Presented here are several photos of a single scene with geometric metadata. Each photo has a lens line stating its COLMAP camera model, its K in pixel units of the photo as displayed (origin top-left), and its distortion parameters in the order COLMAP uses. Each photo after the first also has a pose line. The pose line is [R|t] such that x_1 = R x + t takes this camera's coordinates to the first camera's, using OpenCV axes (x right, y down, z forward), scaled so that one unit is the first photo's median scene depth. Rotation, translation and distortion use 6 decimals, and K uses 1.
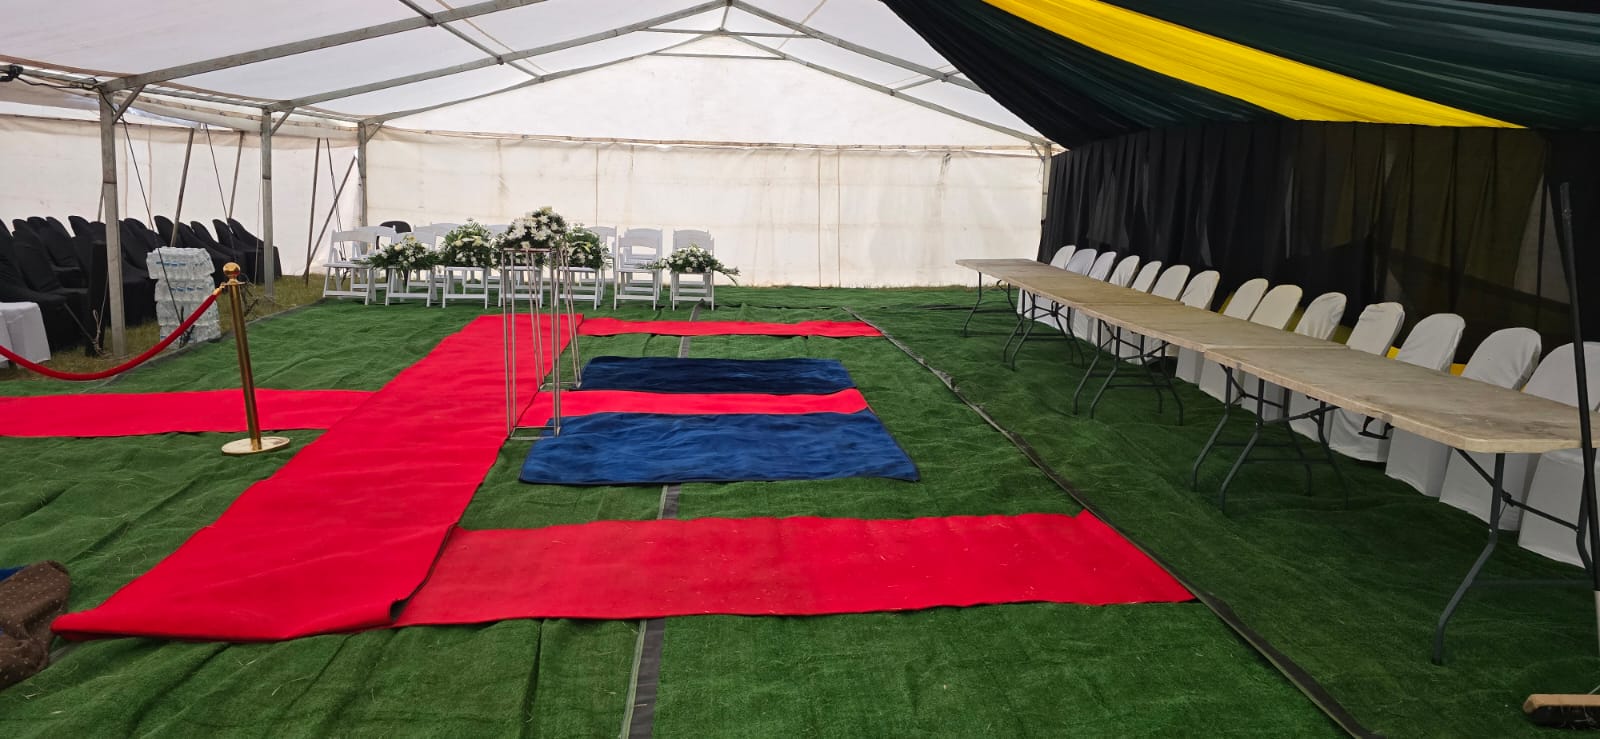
lens RADIAL K [[1089.5, 0, 800.0], [0, 1089.5, 369.5], [0, 0, 1]] dist [0.079675, -0.073410]
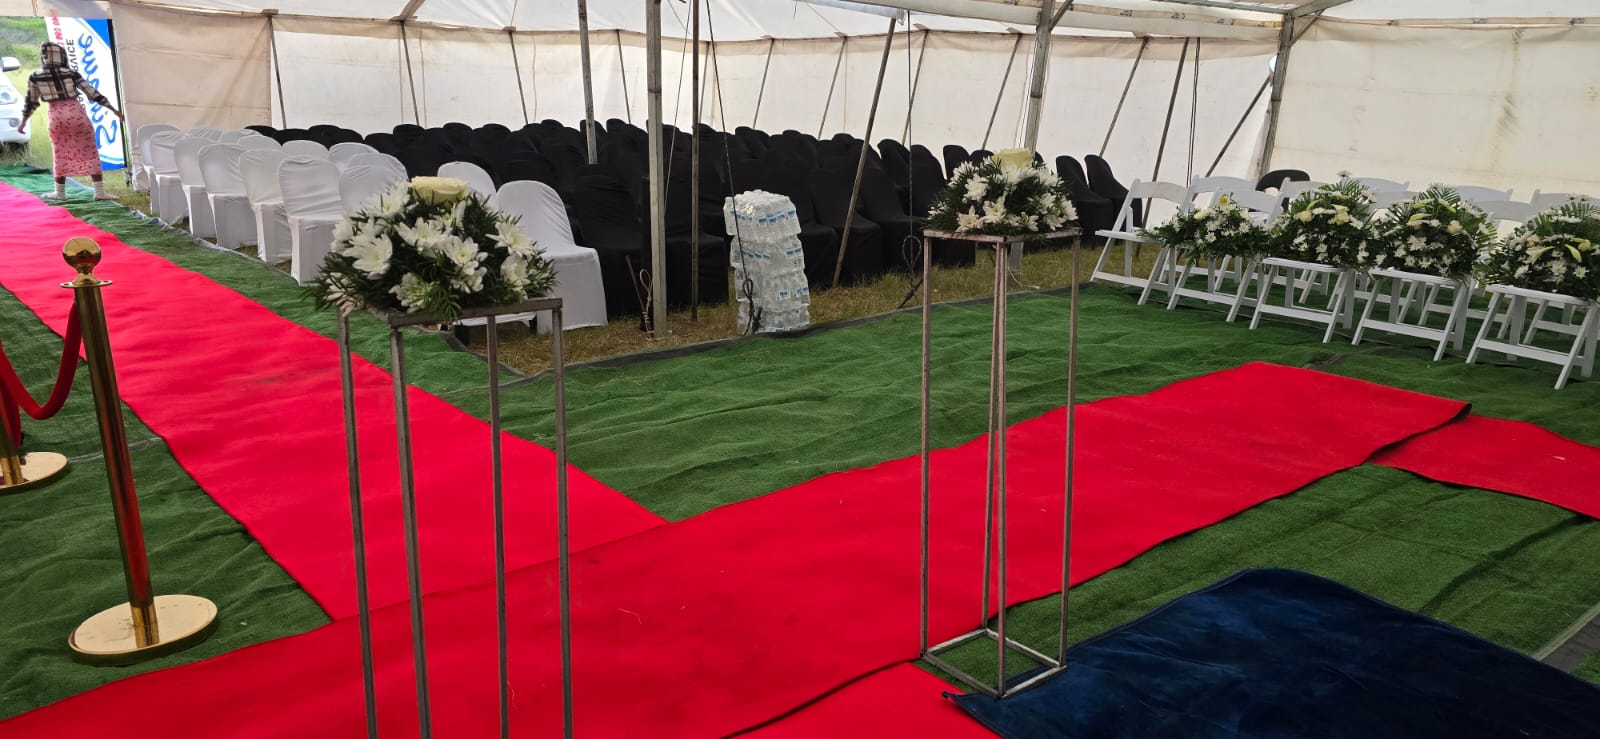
lens RADIAL K [[1089.5, 0, 800.0], [0, 1089.5, 369.5], [0, 0, 1]] dist [0.079675, -0.073410]
pose [[0.548665, 0.207986, -0.809758, 0.012941], [-0.164776, 0.976465, 0.139158, -0.075179], [0.819644, 0.057078, 0.570023, 0.480486]]
